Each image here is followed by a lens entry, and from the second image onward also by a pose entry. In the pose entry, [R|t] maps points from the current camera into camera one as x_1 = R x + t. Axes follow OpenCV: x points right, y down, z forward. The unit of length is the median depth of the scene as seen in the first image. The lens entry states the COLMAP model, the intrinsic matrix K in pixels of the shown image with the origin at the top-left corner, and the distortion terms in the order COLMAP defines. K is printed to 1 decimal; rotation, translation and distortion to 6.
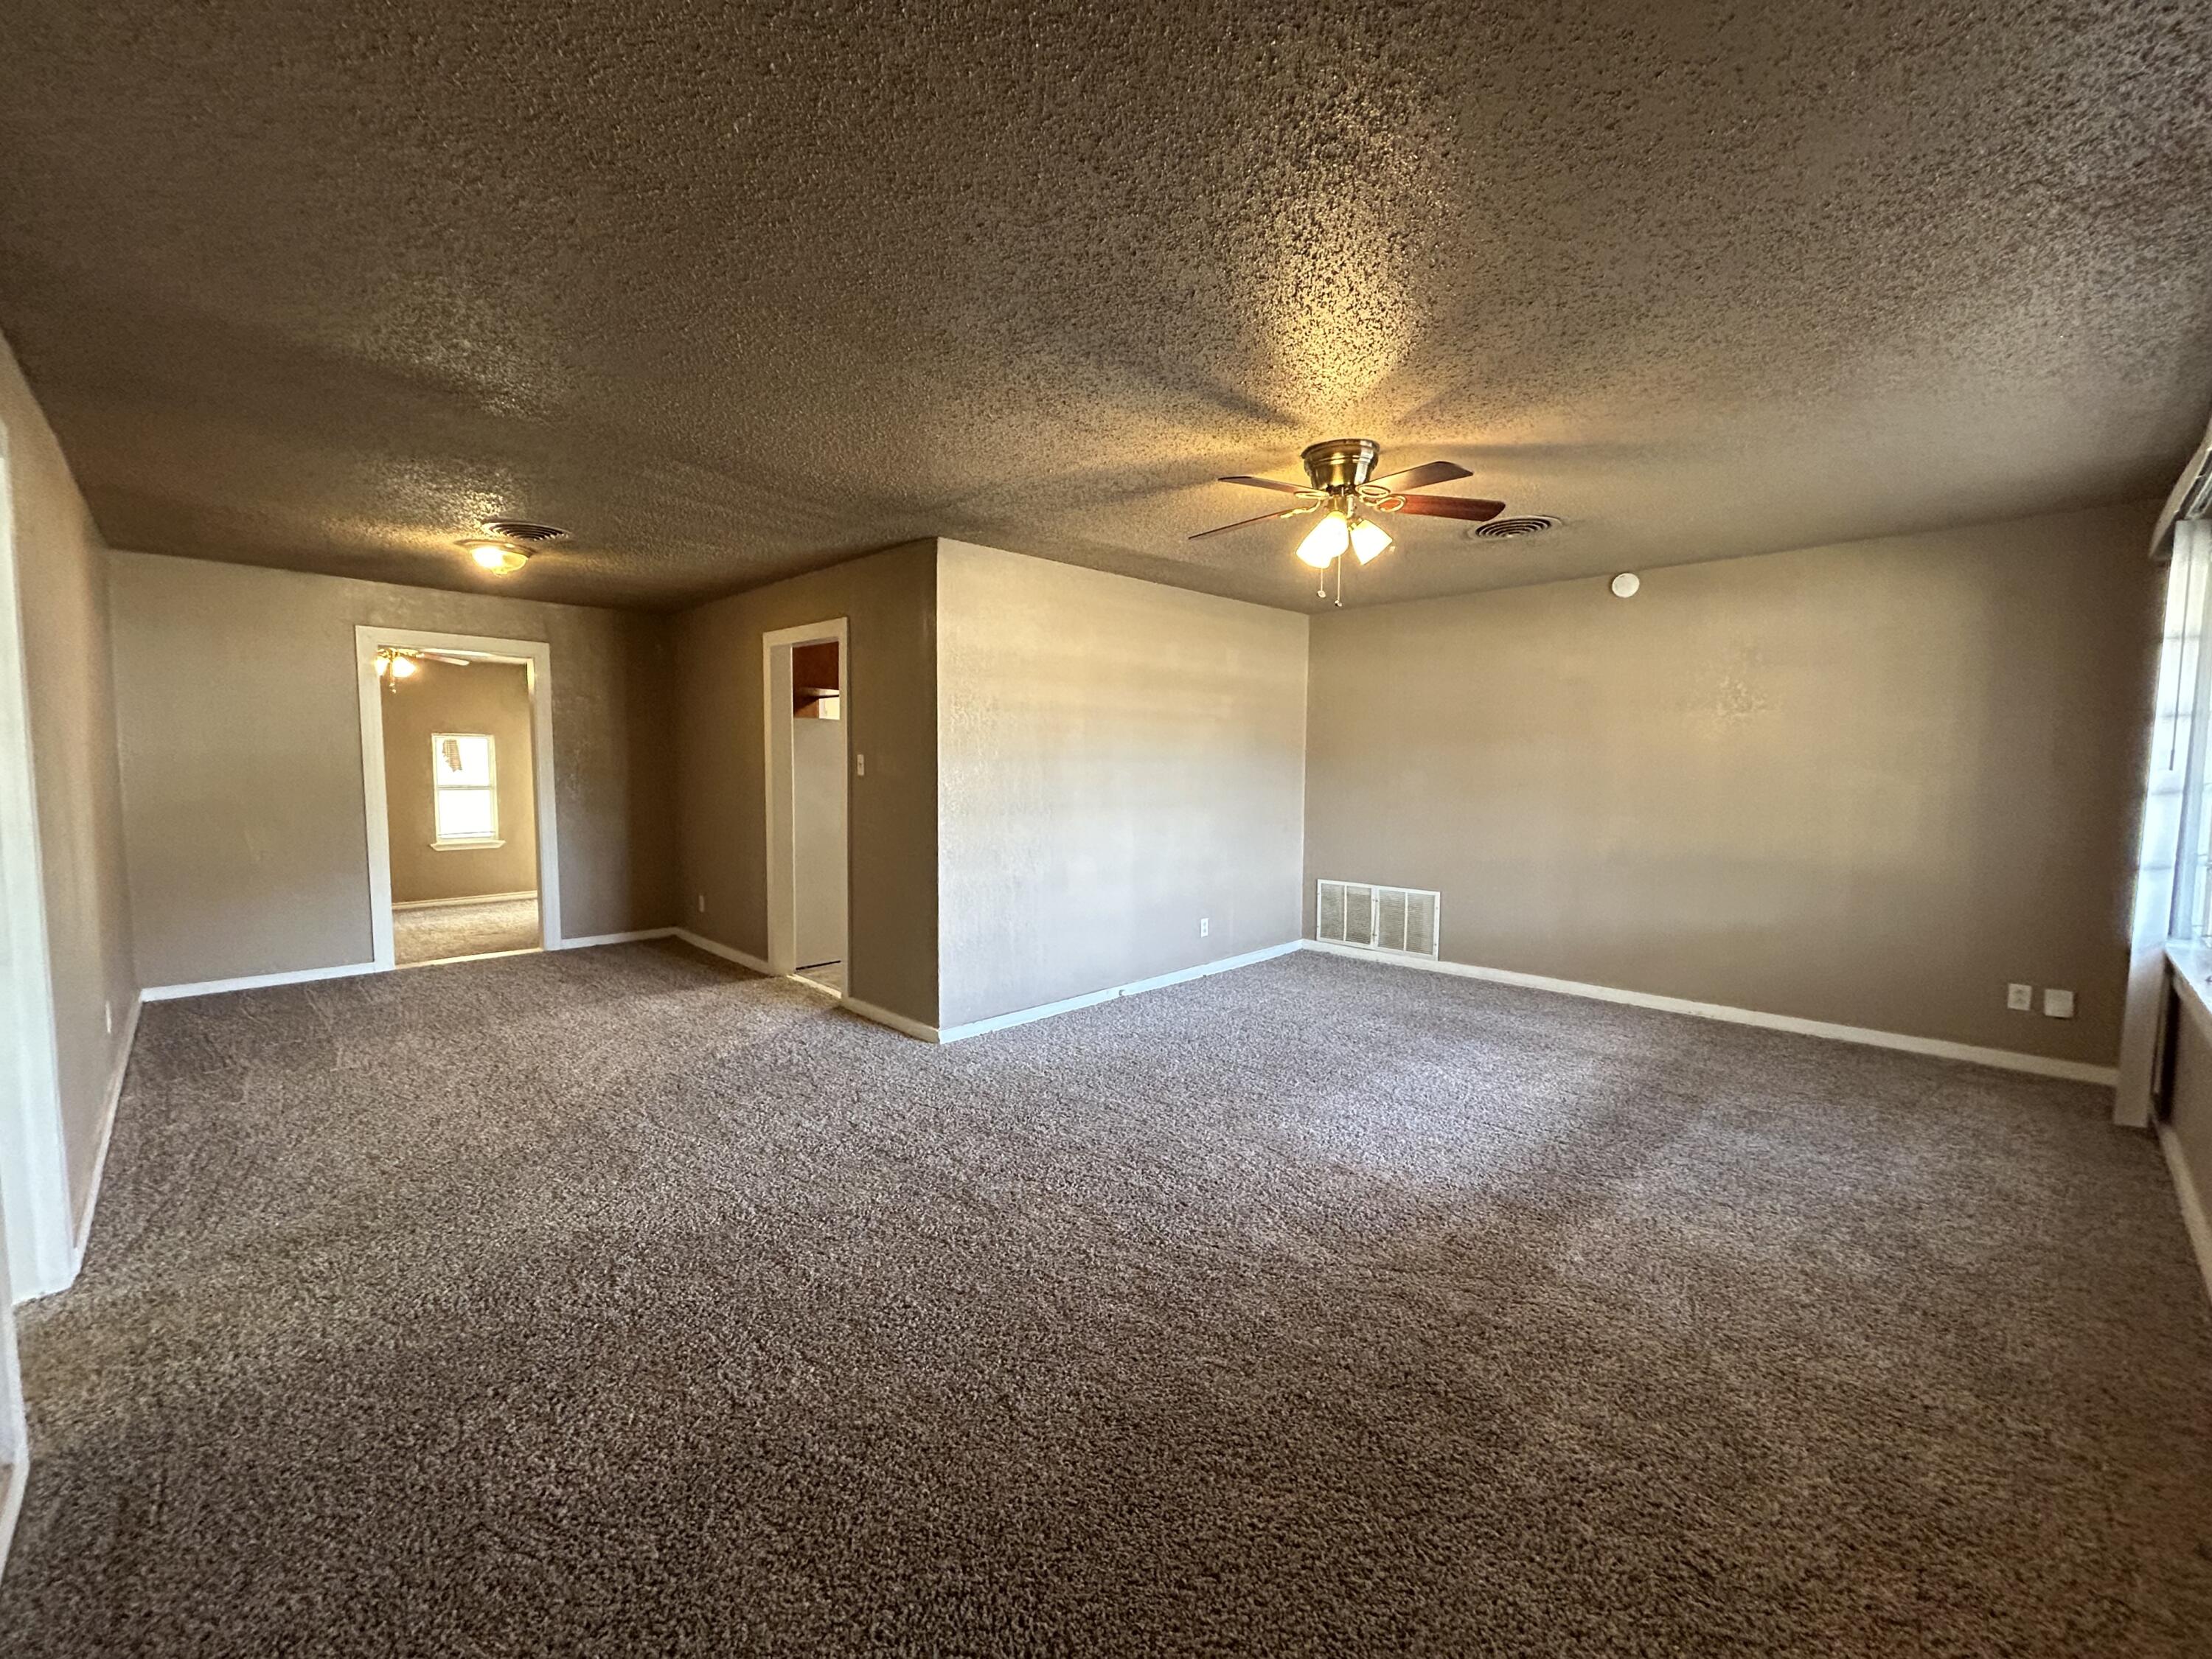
lens RADIAL K [[882.0, 0, 1109.2], [0, 882.0, 822.2], [0, 0, 1]] dist [0.001024, 0.000146]
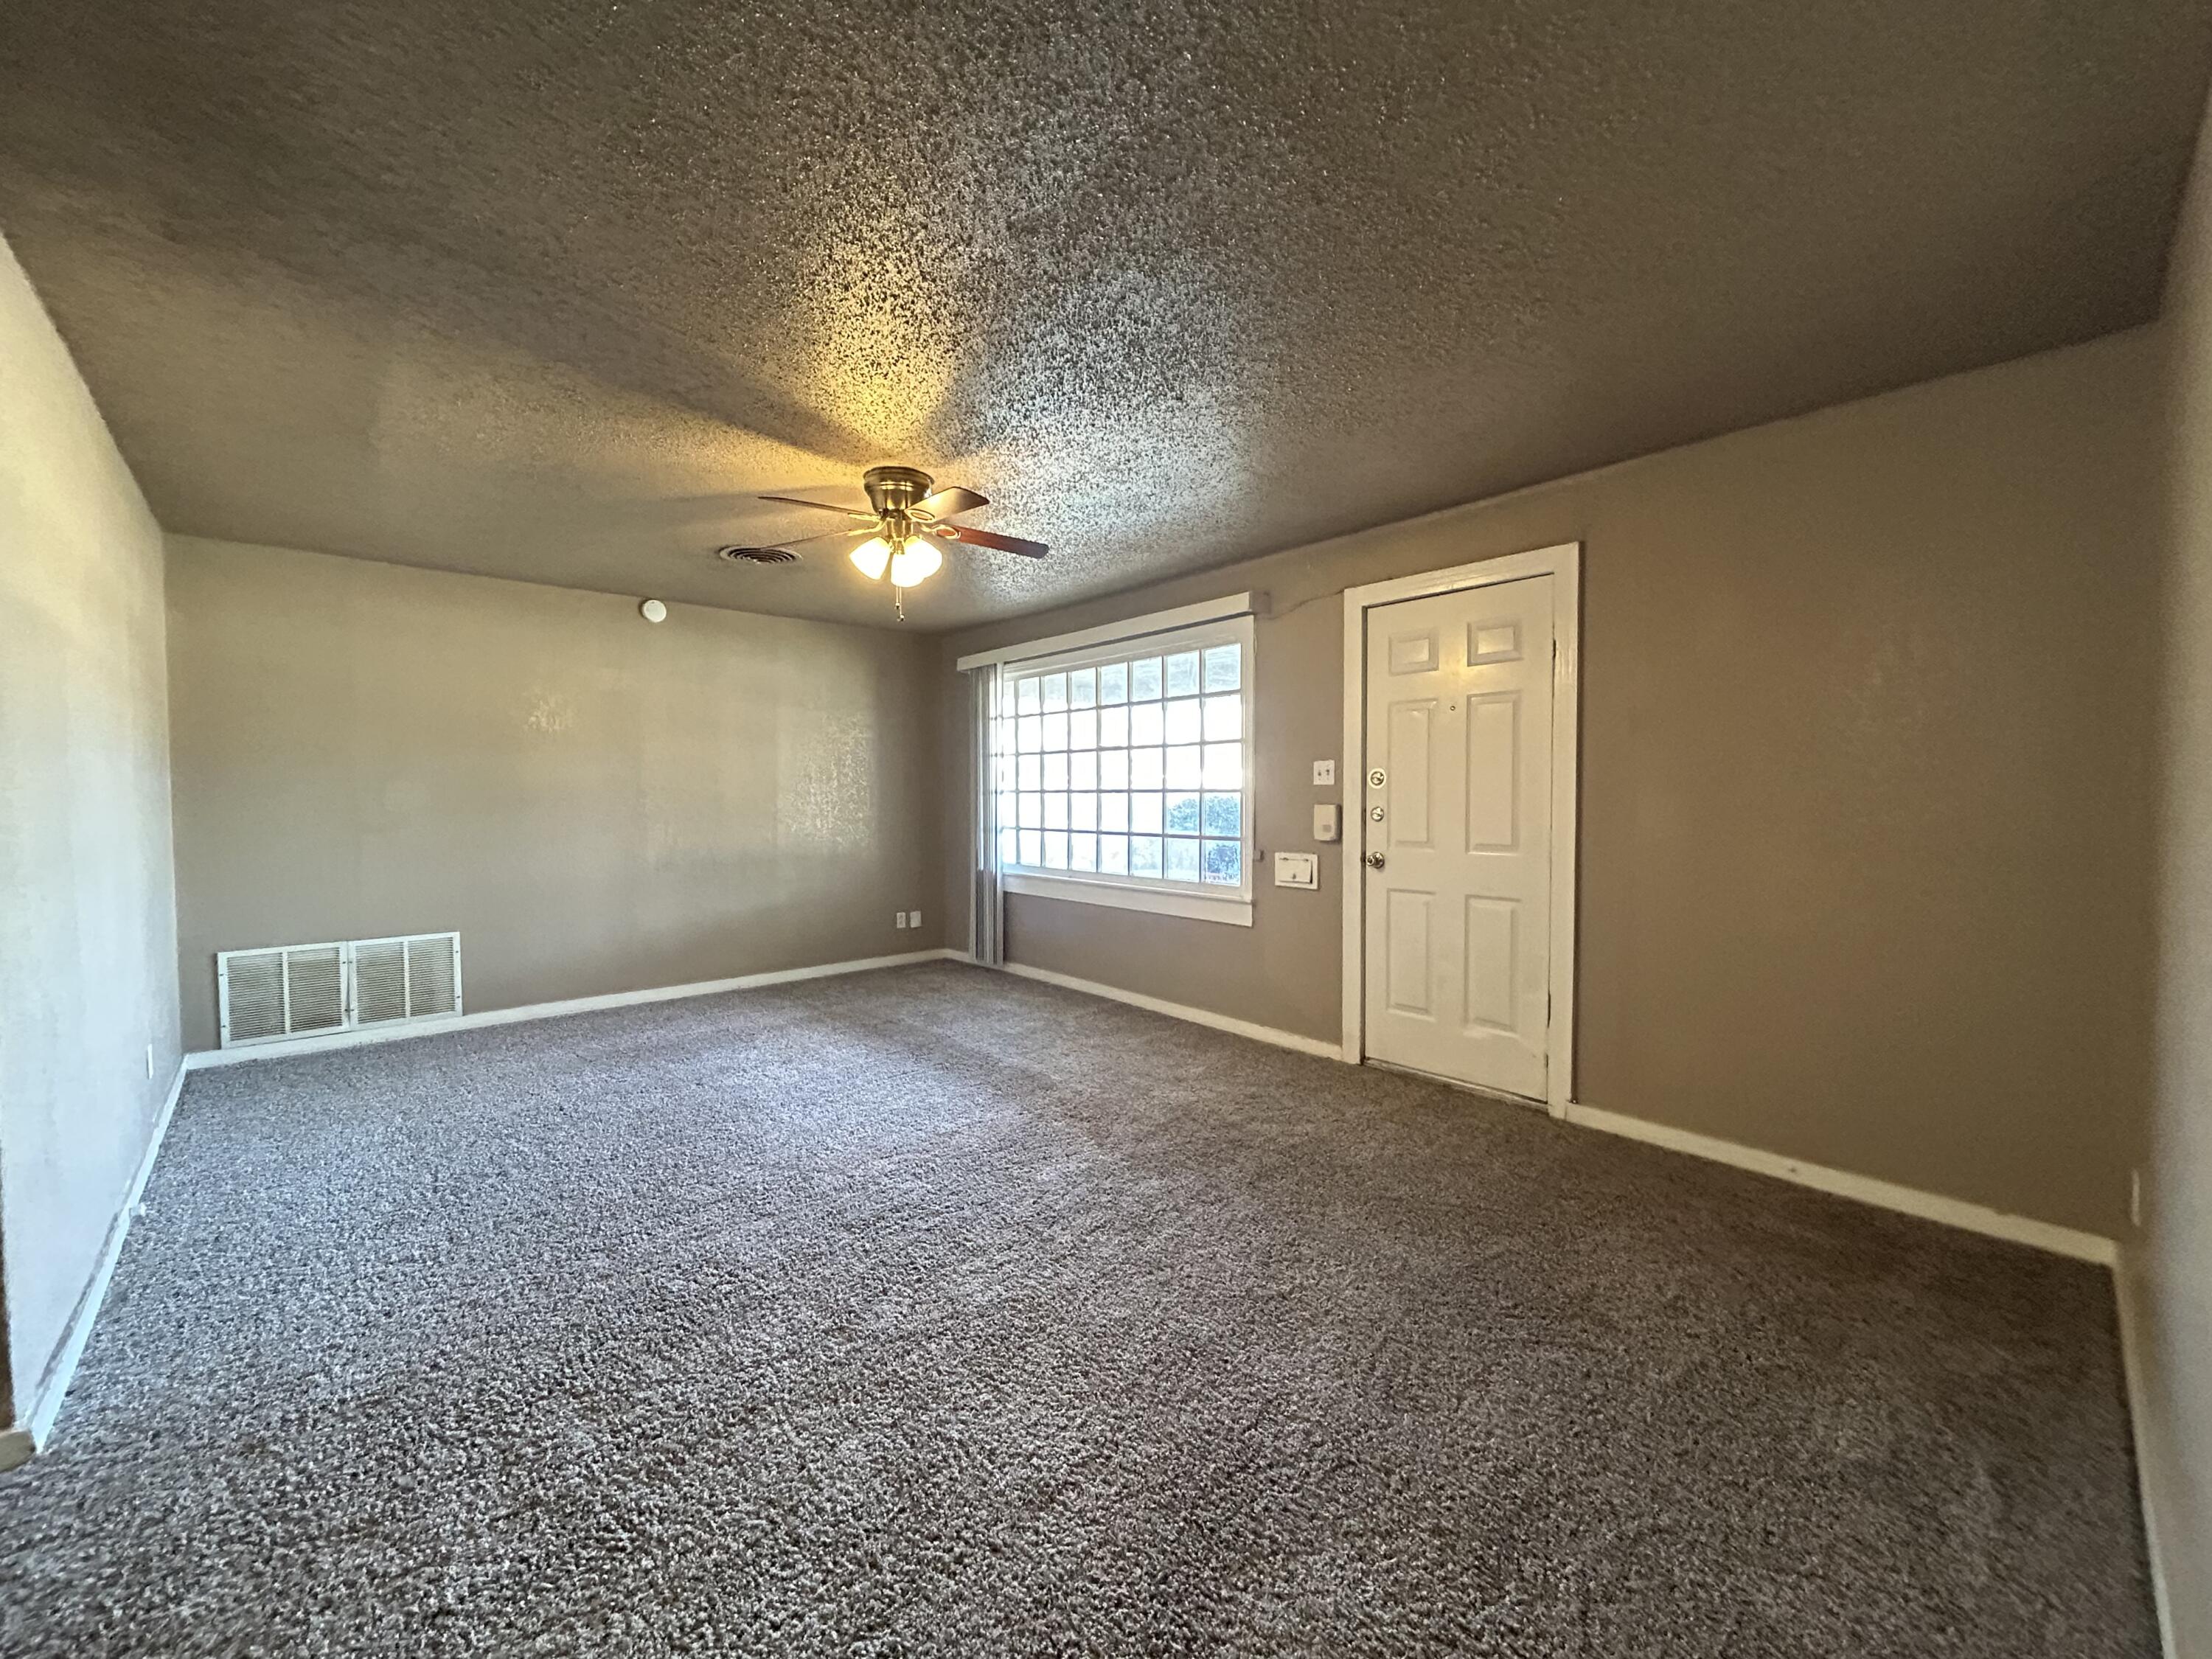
lens RADIAL K [[882.0, 0, 1103.3], [0, 882.0, 822.2], [0, 0, 1]] dist [0.001024, 0.000146]
pose [[0.054153, -0.035978, 0.997884, -0.424908], [0.064654, 0.997380, 0.032452, -0.010466], [-0.996437, 0.062760, 0.056337, 0.372515]]
